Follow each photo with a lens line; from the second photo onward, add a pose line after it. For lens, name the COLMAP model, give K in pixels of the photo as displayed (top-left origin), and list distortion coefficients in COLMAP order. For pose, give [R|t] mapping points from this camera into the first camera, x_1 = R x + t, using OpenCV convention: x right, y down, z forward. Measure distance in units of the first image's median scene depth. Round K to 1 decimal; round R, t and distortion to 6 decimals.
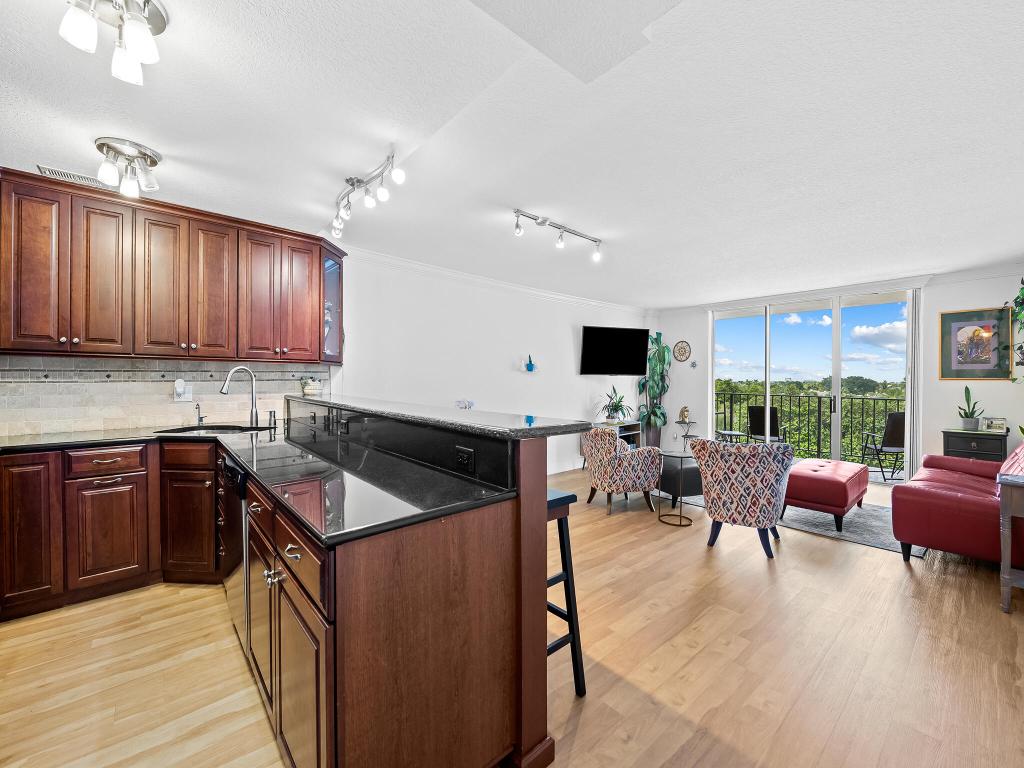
lens RADIAL K [[418.5, 0, 507.4], [0, 418.5, 381.2], [0, 0, 1]] dist [0.000989, -0.002968]
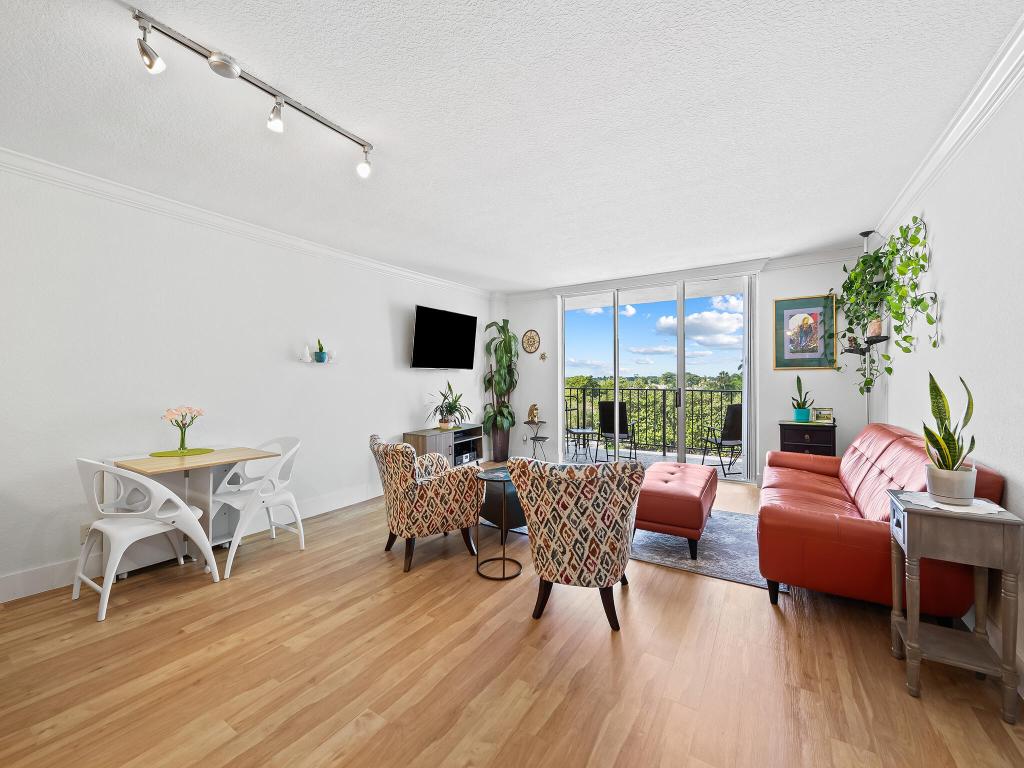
lens RADIAL K [[418.5, 0, 507.1], [0, 418.5, 384.9], [0, 0, 1]] dist [0.000989, -0.002968]
pose [[0.957653, -0.017346, 0.287400, 0.238950], [0.013636, 0.999796, 0.014904, 0.012116], [-0.287600, -0.010354, 0.957695, 0.355772]]
